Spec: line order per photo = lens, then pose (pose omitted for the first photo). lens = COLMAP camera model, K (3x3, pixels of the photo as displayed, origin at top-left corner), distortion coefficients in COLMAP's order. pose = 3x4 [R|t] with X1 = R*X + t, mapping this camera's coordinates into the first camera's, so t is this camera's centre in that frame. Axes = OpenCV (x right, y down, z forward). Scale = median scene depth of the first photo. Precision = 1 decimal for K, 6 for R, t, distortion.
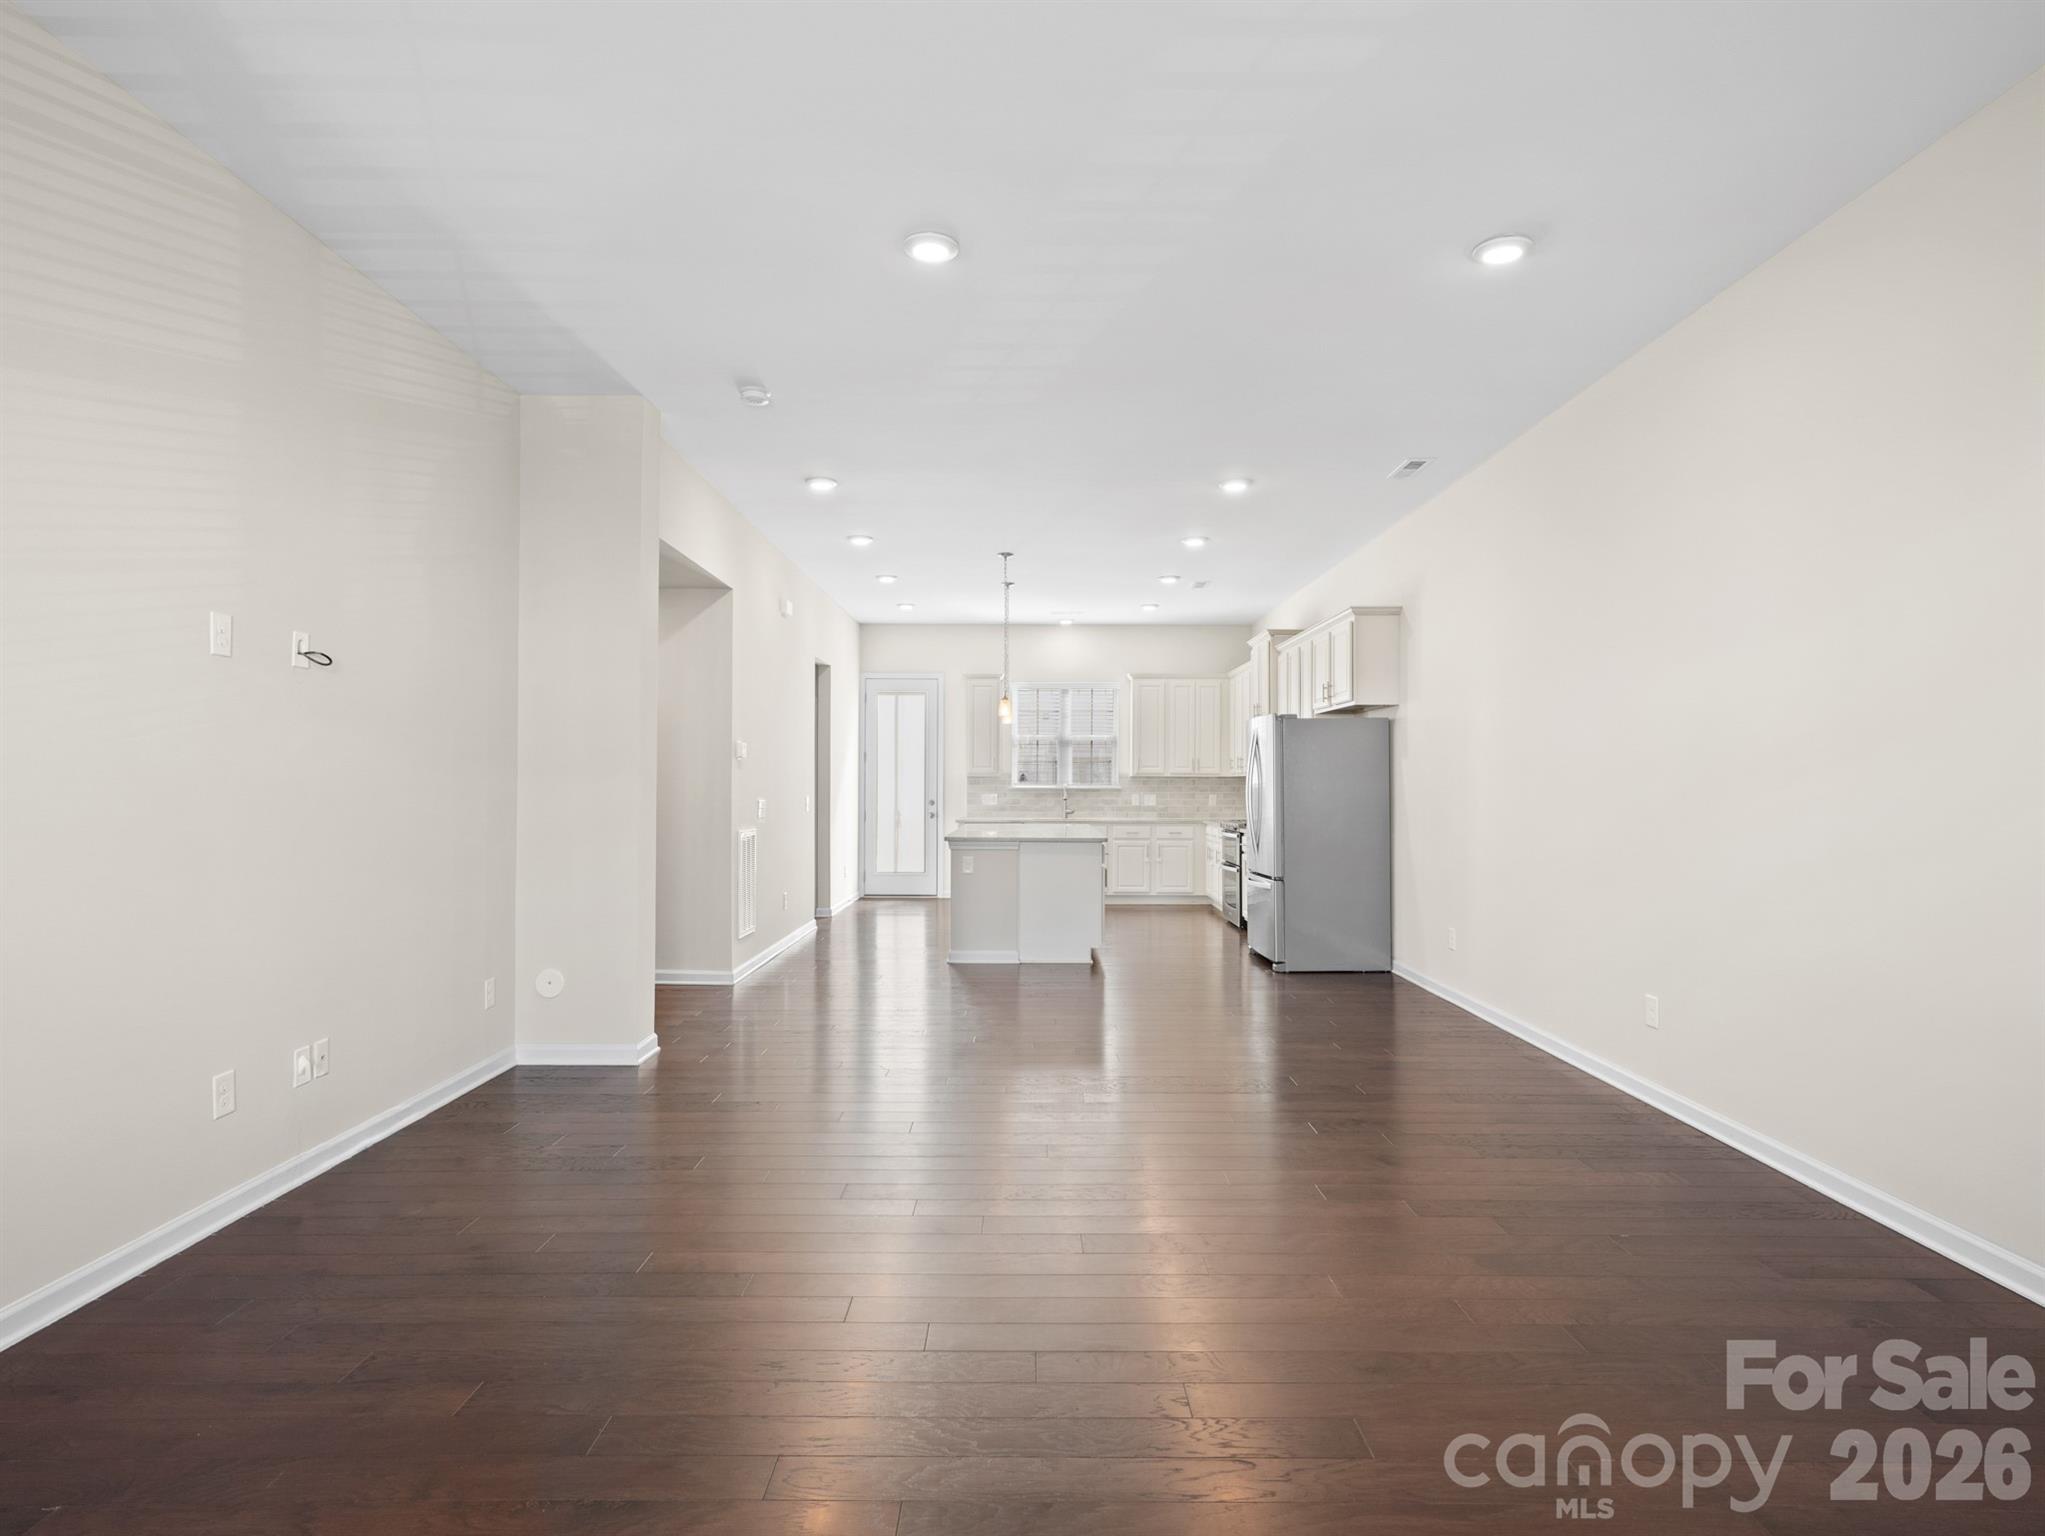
lens RADIAL K [[1072.8, 0, 1011.9], [0, 1072.8, 781.5], [0, 0, 1]] dist [-0.009089, 0.008088]
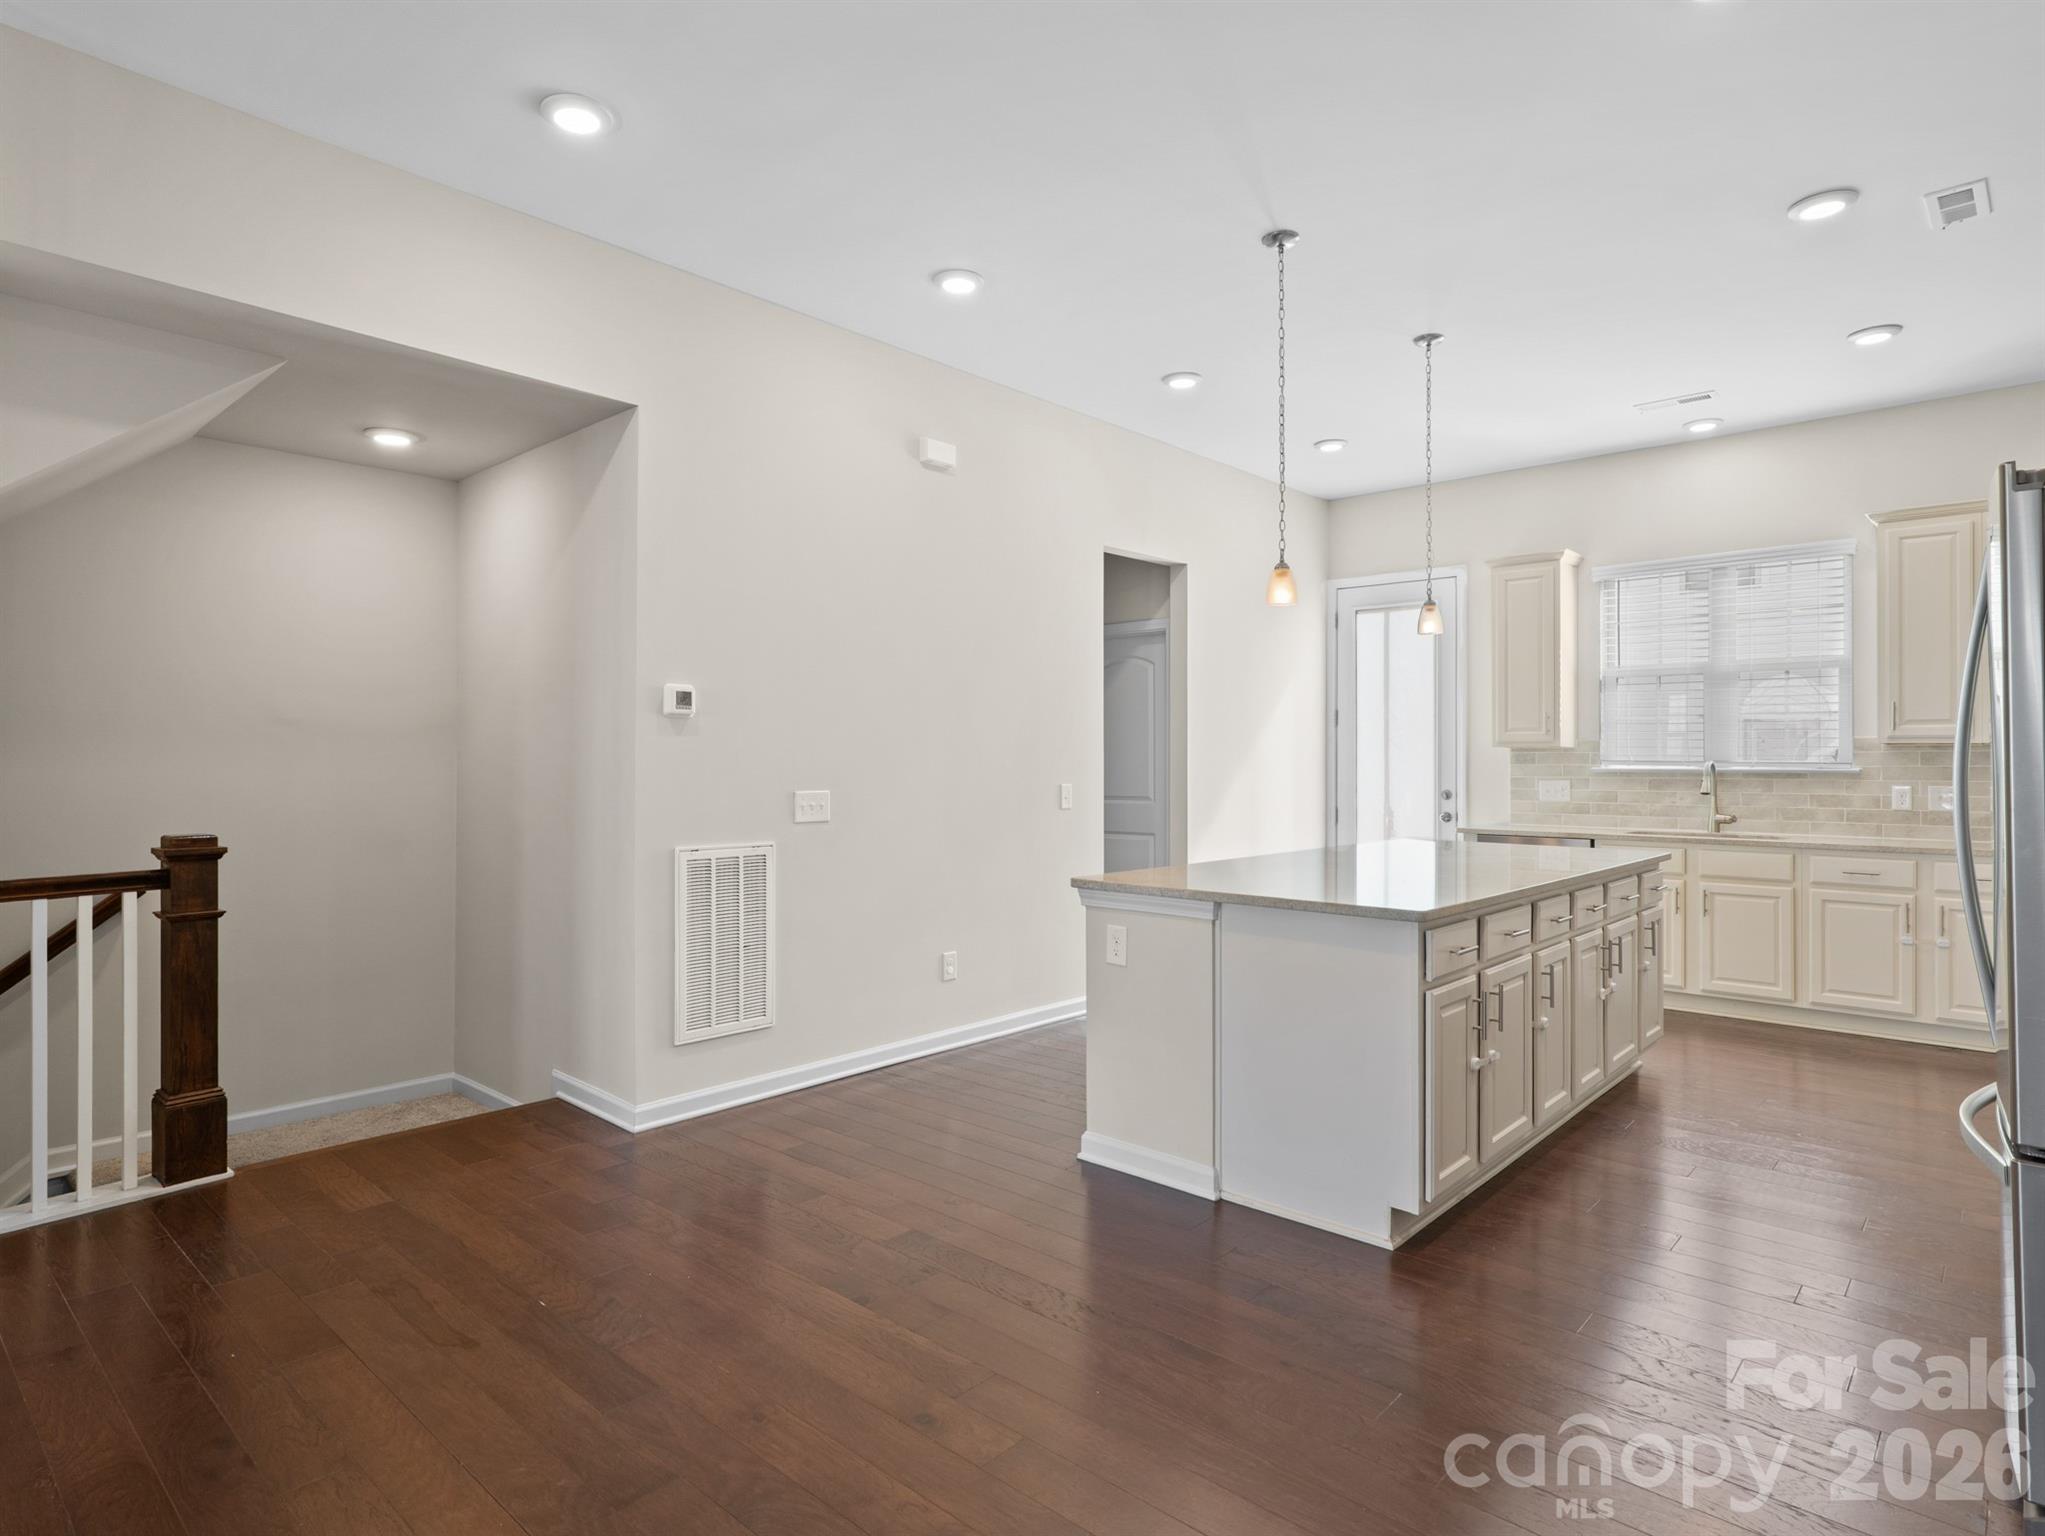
lens RADIAL K [[1114.8, 0, 1015.0], [0, 1114.8, 750.6], [0, 0, 1]] dist [-0.003942, 0.002702]
pose [[0.744375, -0.008351, -0.667709, 0.152158], [0.002216, 0.999947, -0.010036, 0.001589], [0.667758, 0.005991, 0.744355, 0.413476]]
